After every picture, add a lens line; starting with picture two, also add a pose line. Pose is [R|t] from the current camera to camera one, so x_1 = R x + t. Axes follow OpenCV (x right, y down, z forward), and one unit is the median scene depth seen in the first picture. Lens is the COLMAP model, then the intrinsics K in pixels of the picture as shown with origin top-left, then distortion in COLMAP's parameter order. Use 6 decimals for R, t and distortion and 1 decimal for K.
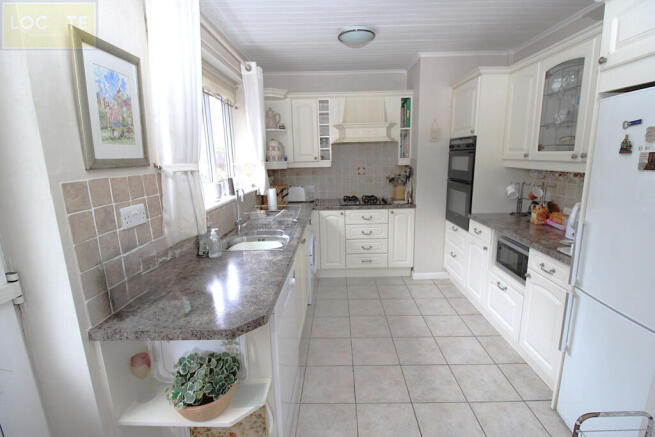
lens RADIAL K [[304.2, 0, 330.7], [0, 304.2, 216.1], [0, 0, 1]] dist [0.000983, -0.013577]
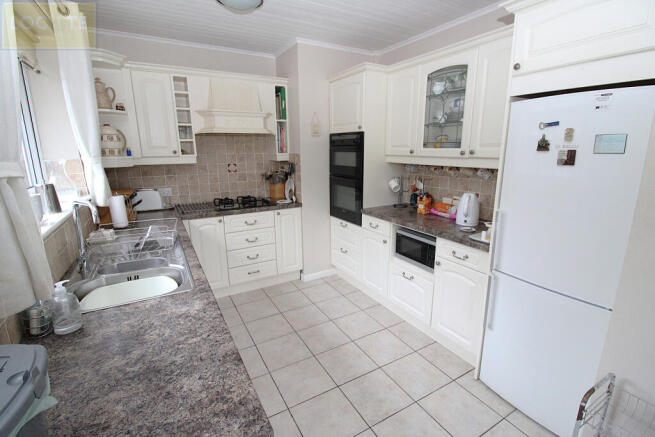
lens RADIAL K [[304.2, 0, 330.7], [0, 304.2, 216.1], [0, 0, 1]] dist [0.000983, -0.013577]
pose [[0.858274, -0.095597, 0.504210, -0.157713], [0.087252, 0.995375, 0.040198, -0.036968], [-0.505721, 0.009492, 0.862645, 0.196534]]
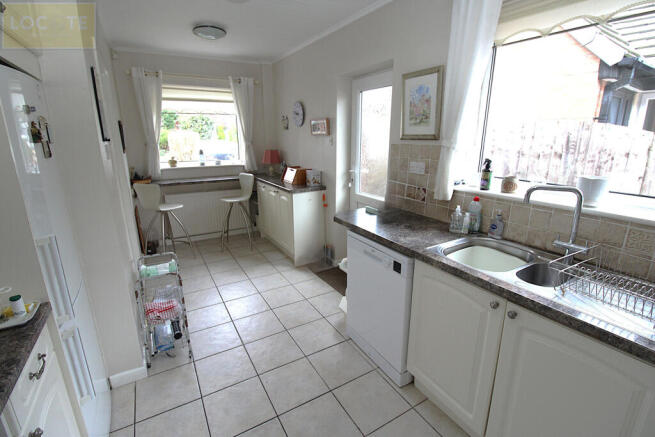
lens RADIAL K [[304.2, 0, 330.7], [0, 304.2, 216.1], [0, 0, 1]] dist [0.000983, -0.013577]
pose [[-0.843596, 0.160942, -0.512292, 0.352350], [-0.085982, 0.901233, 0.424719, -0.223076], [0.530050, 0.402339, -0.746438, 1.063258]]
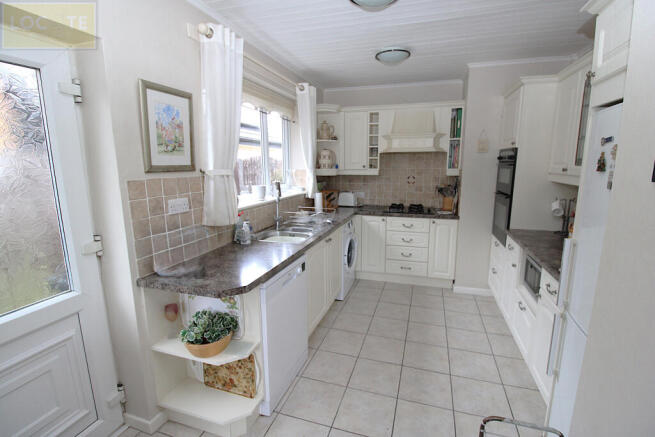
lens RADIAL K [[304.2, 0, 330.7], [0, 304.2, 216.1], [0, 0, 1]] dist [0.000983, -0.013577]
pose [[0.957514, 0.069144, -0.279975, 0.208722], [-0.074905, 0.997141, -0.009915, 0.003856], [0.278489, 0.030466, 0.959956, -0.076067]]
